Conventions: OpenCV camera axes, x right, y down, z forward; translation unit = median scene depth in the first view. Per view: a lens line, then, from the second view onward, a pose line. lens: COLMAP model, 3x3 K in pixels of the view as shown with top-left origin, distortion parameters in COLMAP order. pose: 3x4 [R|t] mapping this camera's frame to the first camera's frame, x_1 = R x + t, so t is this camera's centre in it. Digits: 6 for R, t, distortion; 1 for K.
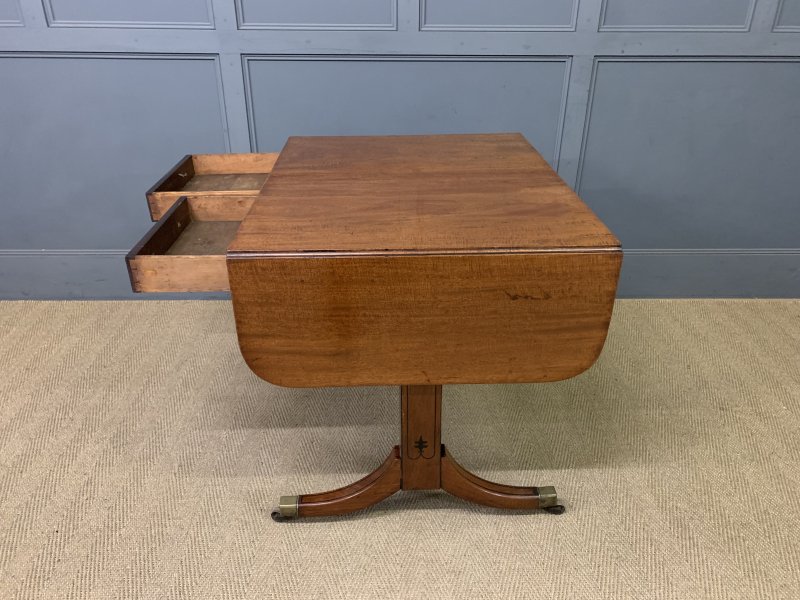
lens RADIAL K [[611.1, 0, 395.4], [0, 611.1, 296.0], [0, 0, 1]] dist [0.023442, -0.012152]
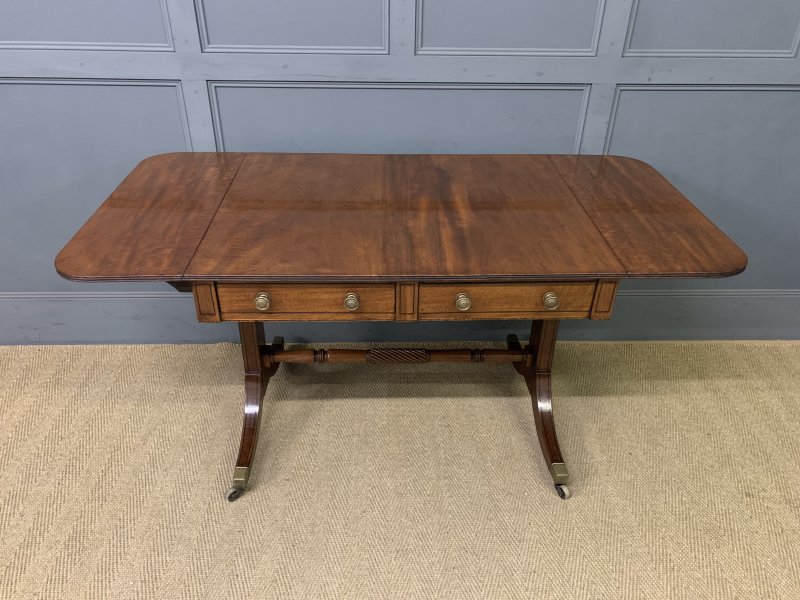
lens RADIAL K [[611.1, 0, 398.1], [0, 611.1, 302.4], [0, 0, 1]] dist [0.023442, -0.012152]
pose [[0.999846, -0.000586, 0.017513, 0.000164], [-0.000875, 0.996523, 0.083314, -0.160444], [-0.017500, -0.083317, 0.996369, 0.118403]]
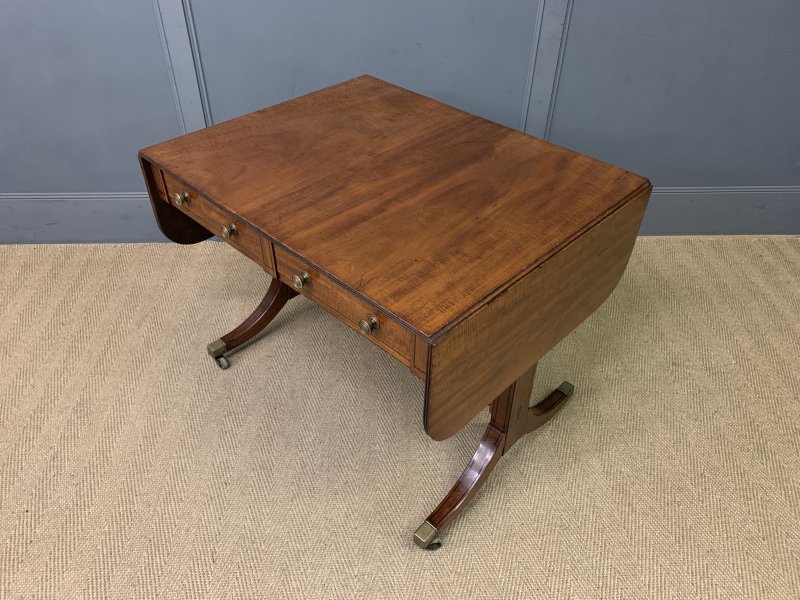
lens RADIAL K [[611.1, 0, 395.3], [0, 611.1, 291.9], [0, 0, 1]] dist [0.023442, -0.012152]
pose [[0.999444, -0.011698, 0.031207, 0.029691], [0.005394, 0.980804, 0.194921, -0.127939], [-0.032888, -0.194644, 0.980322, 0.025917]]
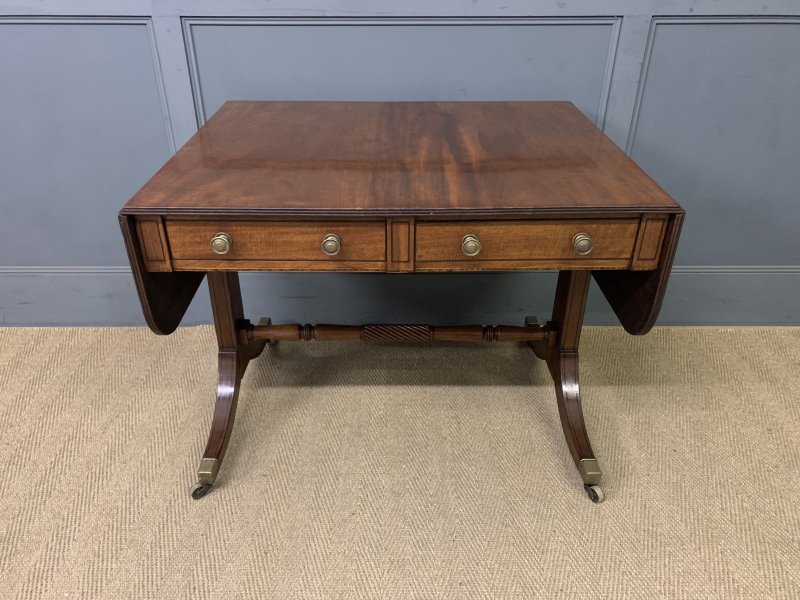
lens RADIAL K [[611.1, 0, 390.7], [0, 611.1, 295.0], [0, 0, 1]] dist [0.023442, -0.012152]
pose [[0.999818, 0.002550, -0.018886, 0.022458], [-0.001740, 0.999082, 0.042792, -0.086857], [0.018978, -0.042751, 0.998905, 0.240786]]
